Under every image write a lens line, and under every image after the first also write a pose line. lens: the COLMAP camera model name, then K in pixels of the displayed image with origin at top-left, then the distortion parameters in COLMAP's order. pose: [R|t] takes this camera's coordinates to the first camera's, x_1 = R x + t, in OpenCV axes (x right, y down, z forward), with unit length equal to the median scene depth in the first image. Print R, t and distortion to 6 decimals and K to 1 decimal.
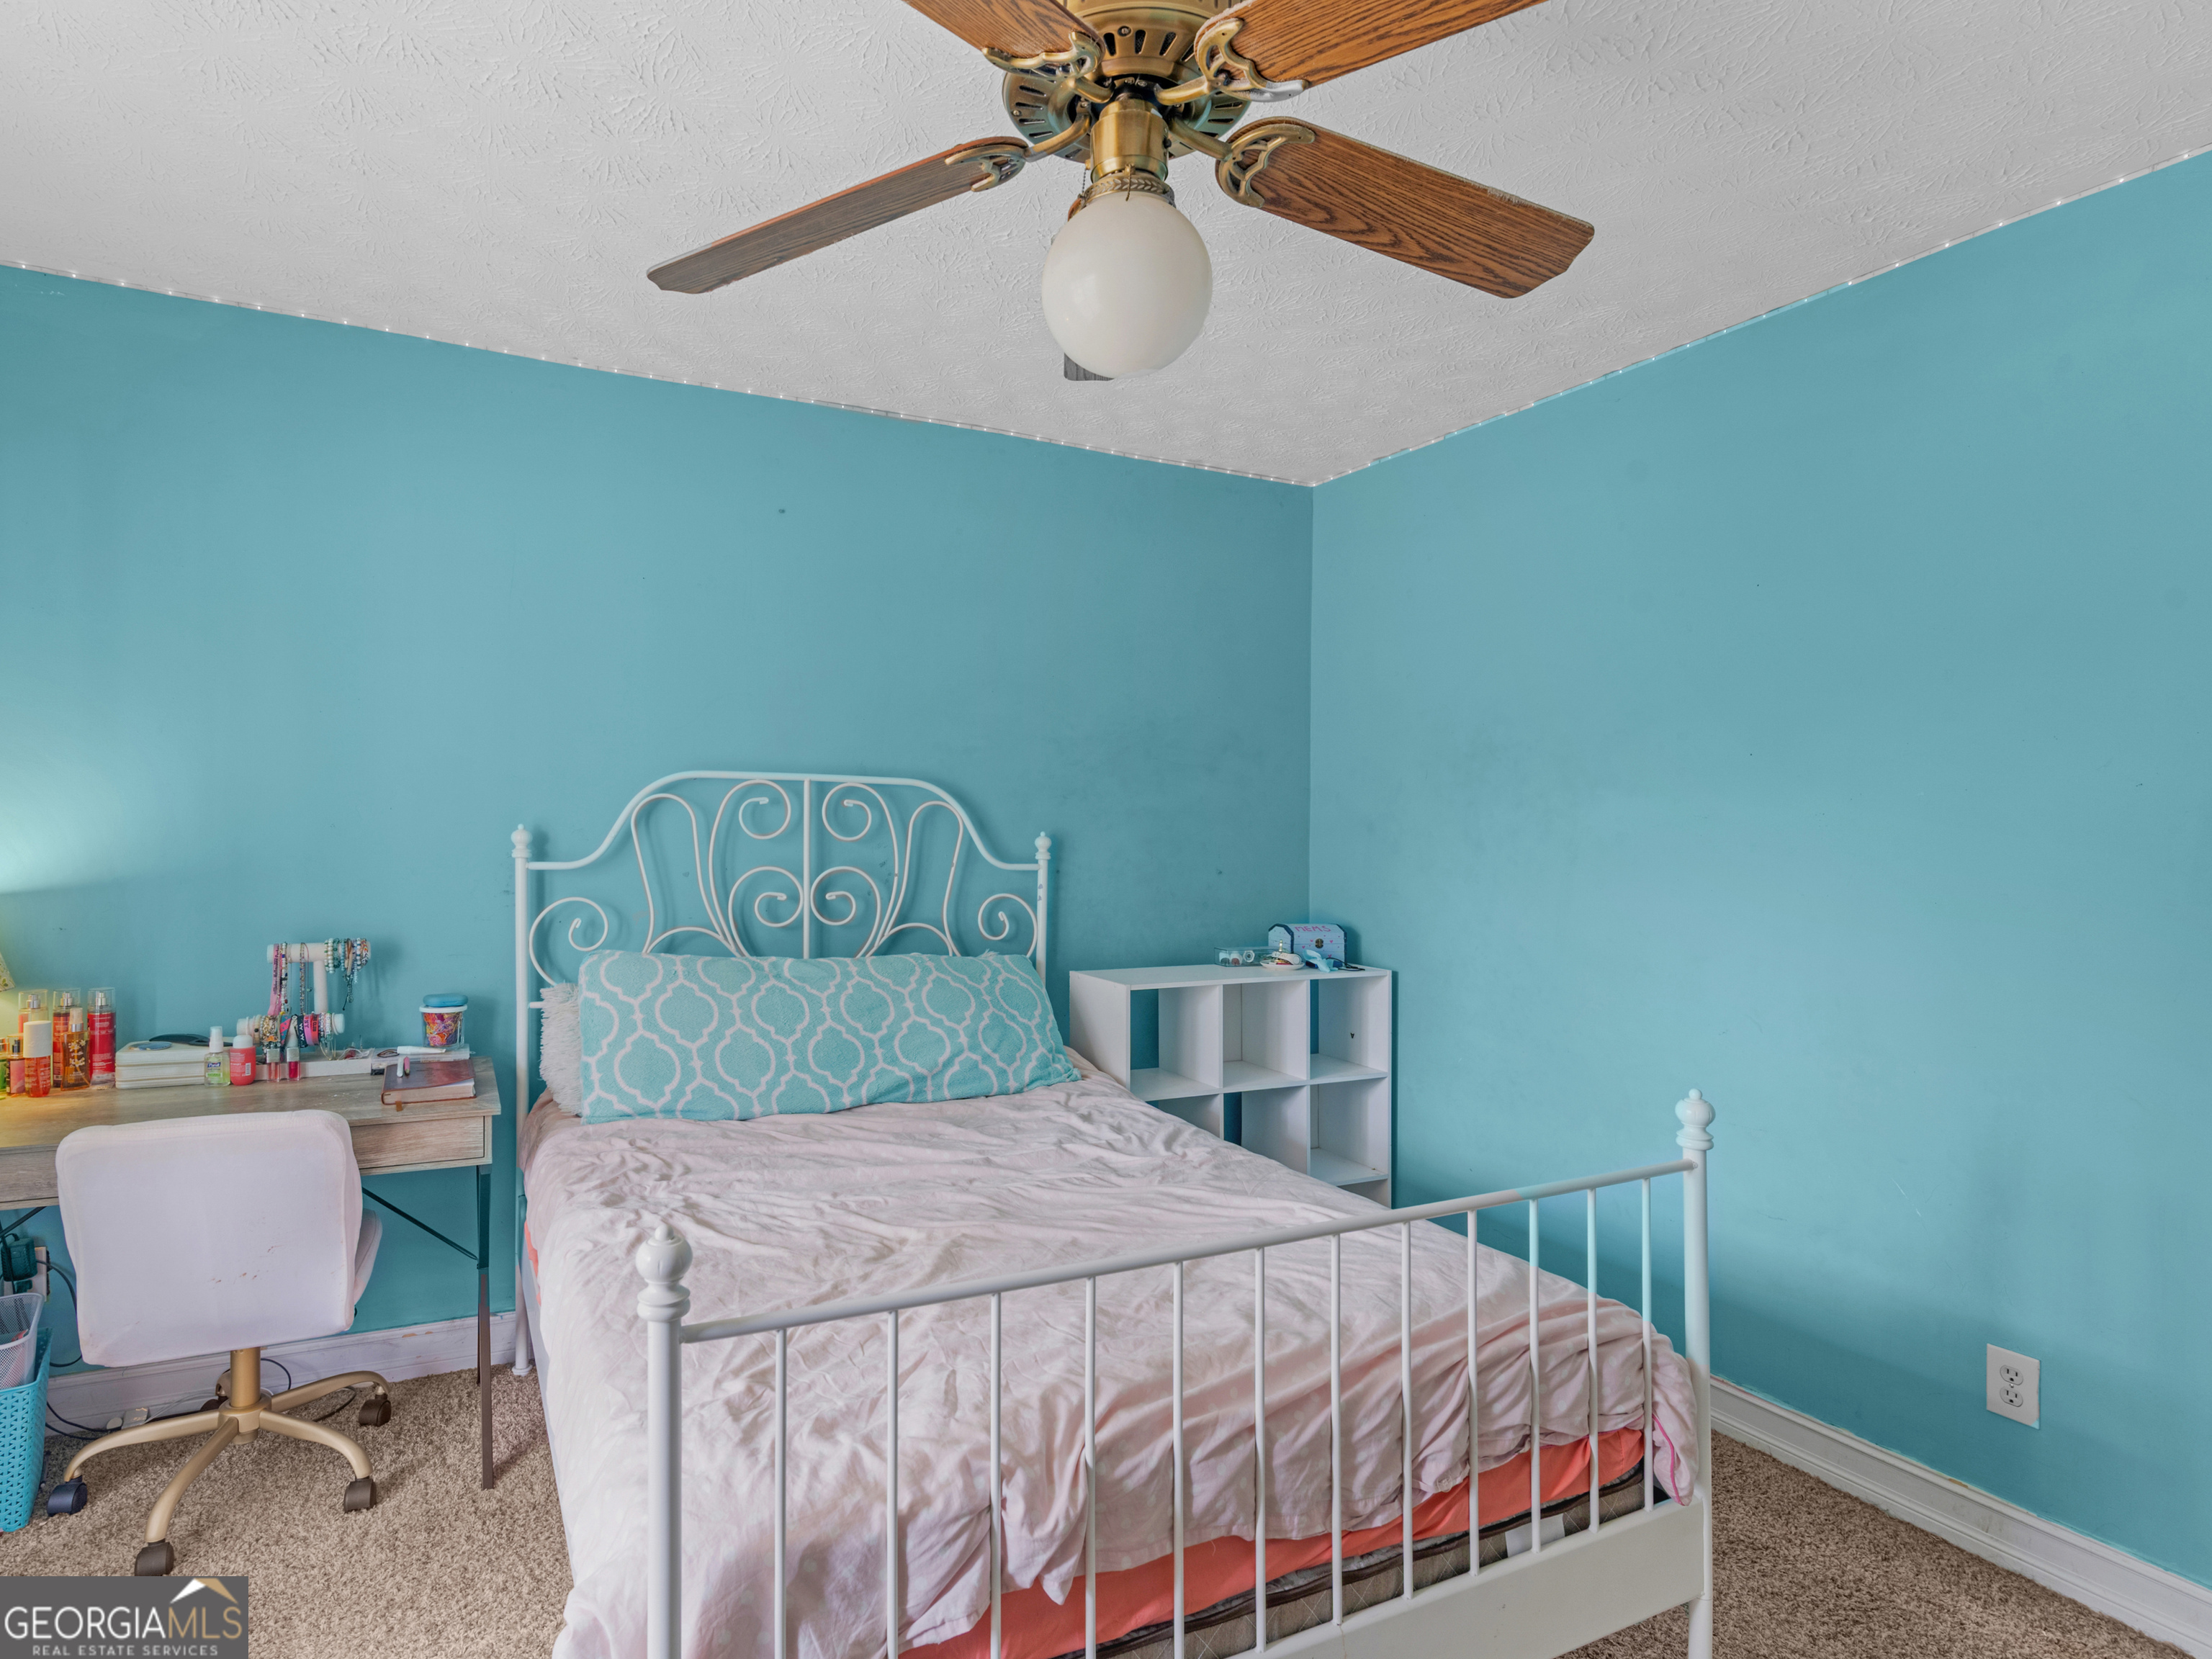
lens RADIAL K [[1130.8, 0, 1120.8], [0, 1130.8, 831.9], [0, 0, 1]] dist [-0.004353, -0.000348]
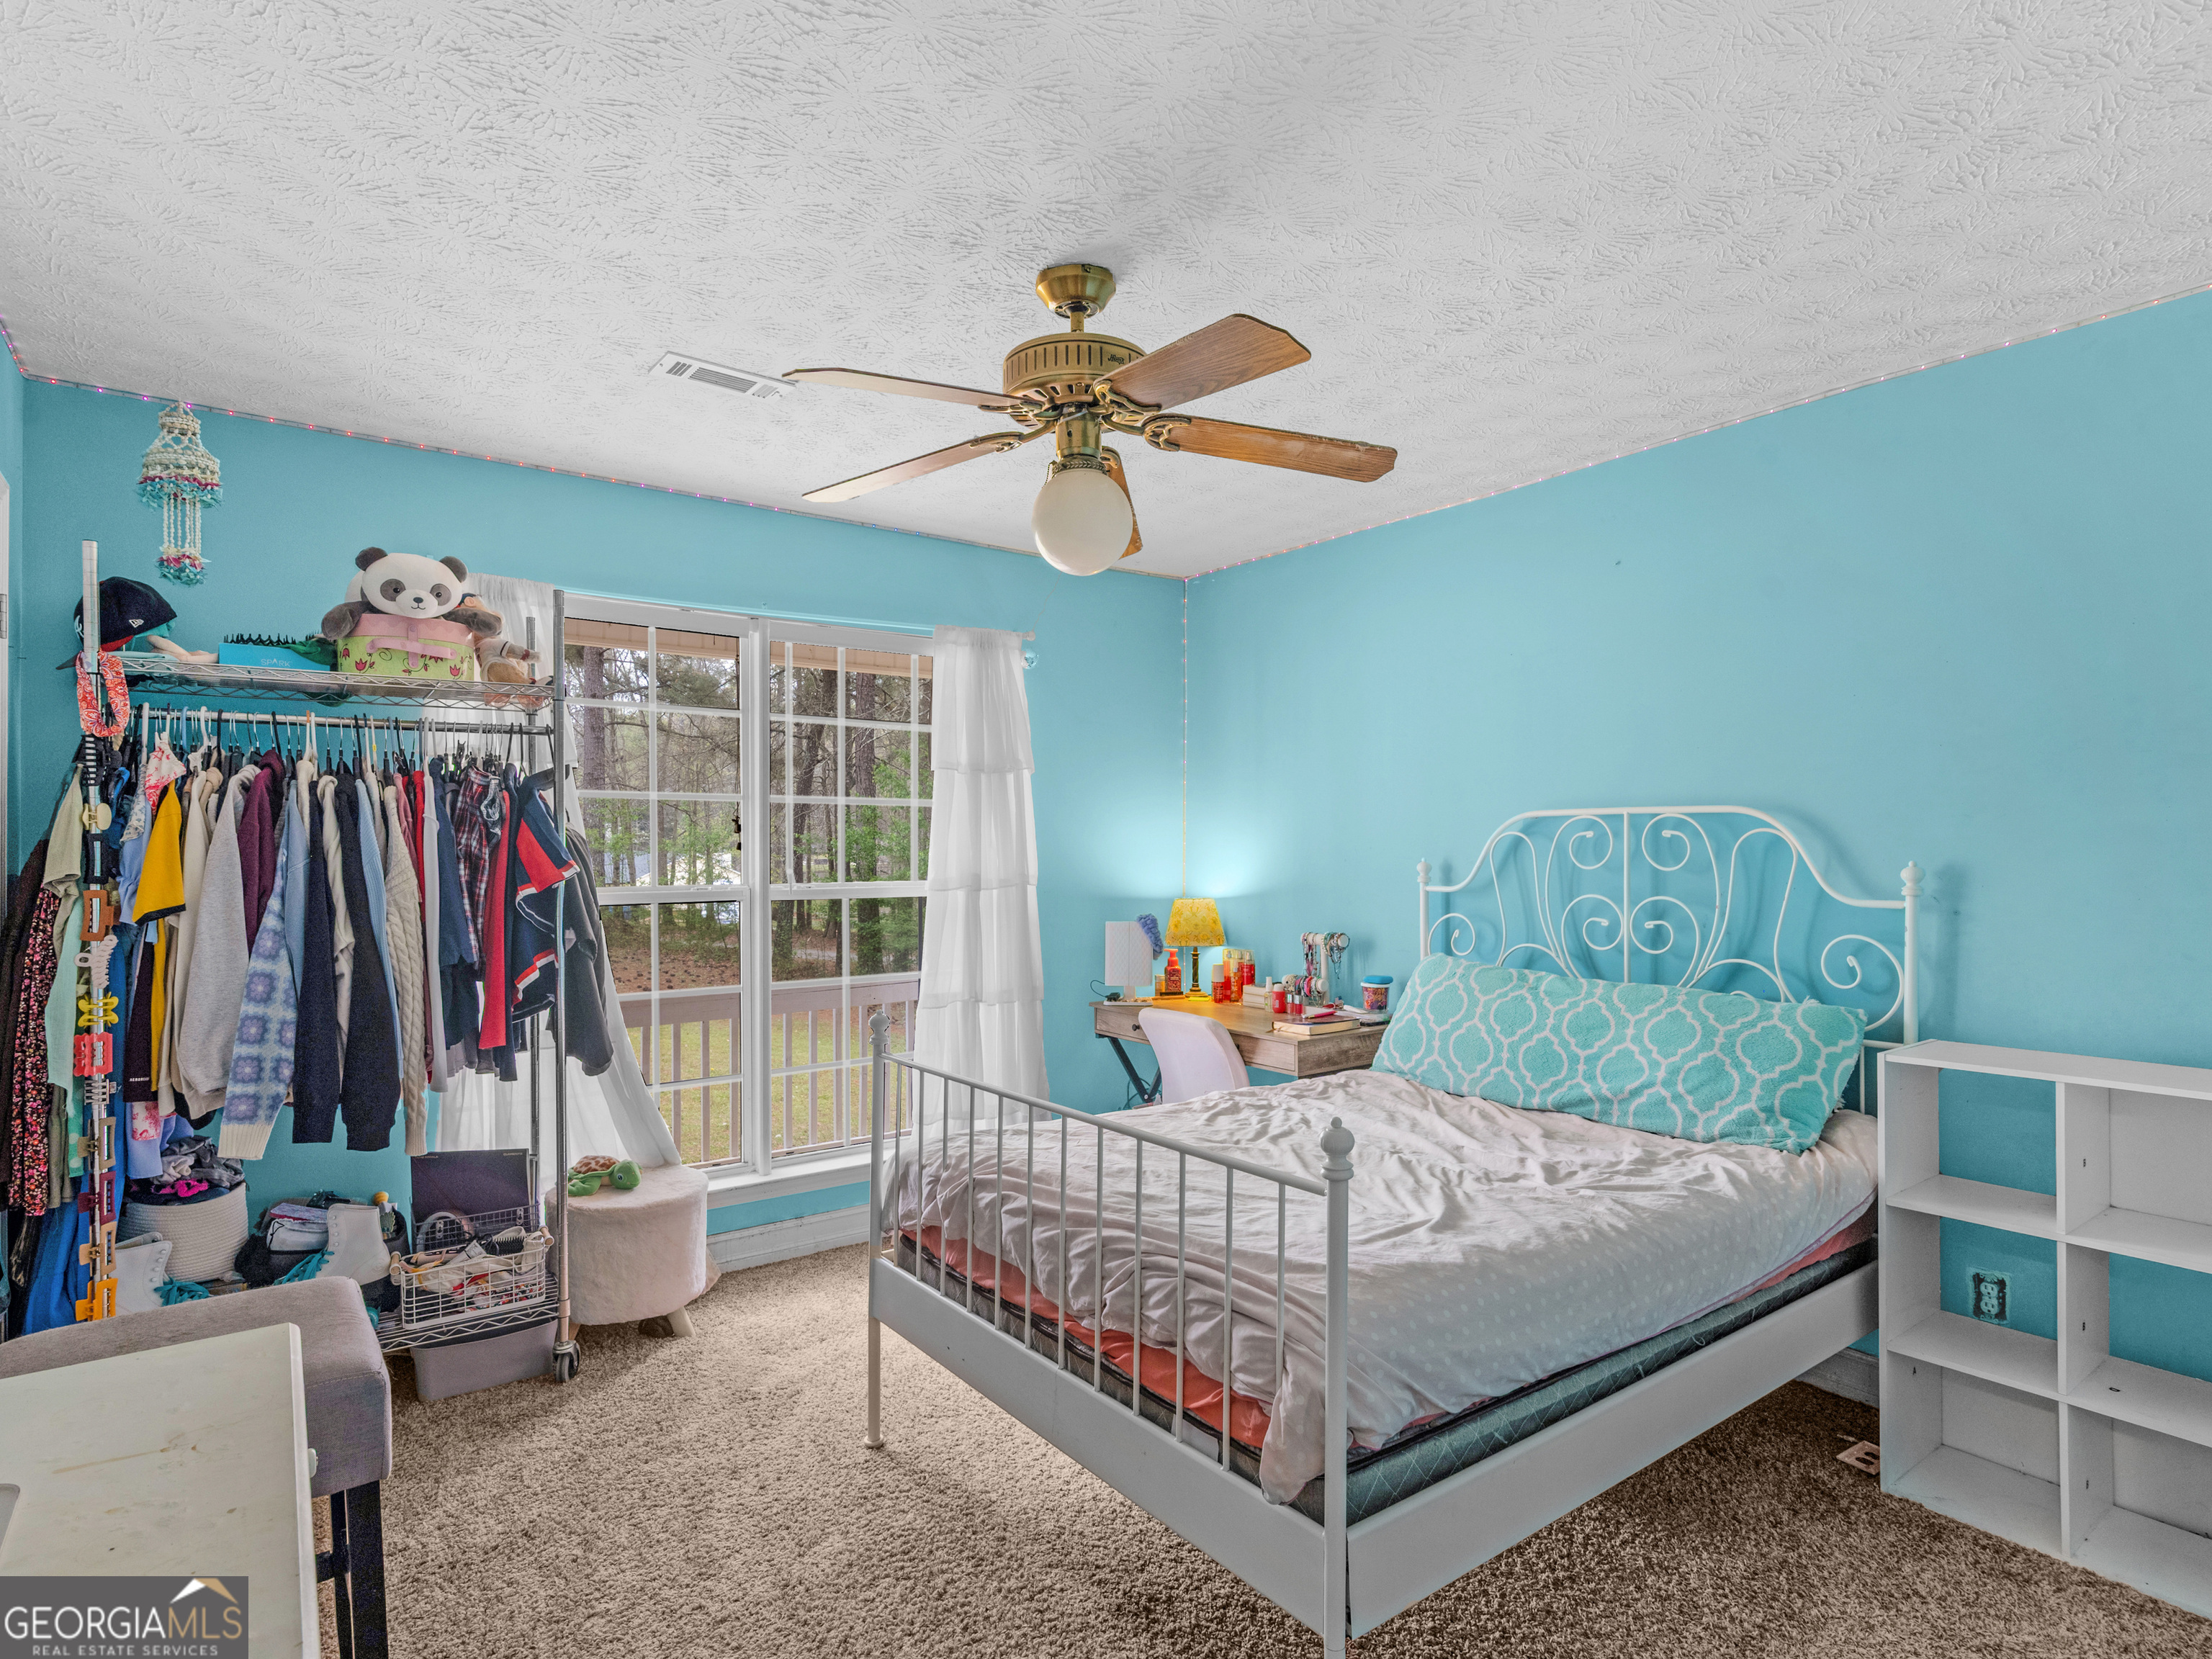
lens RADIAL K [[1270.3, 0, 1112.2], [0, 1270.3, 862.7], [0, 0, 1]] dist [-0.003850, -0.000974]
pose [[0.165831, -0.008558, -0.986117, 0.919038], [-0.003418, 0.999951, -0.009253, 0.014656], [0.986148, 0.004905, 0.165793, 0.376410]]
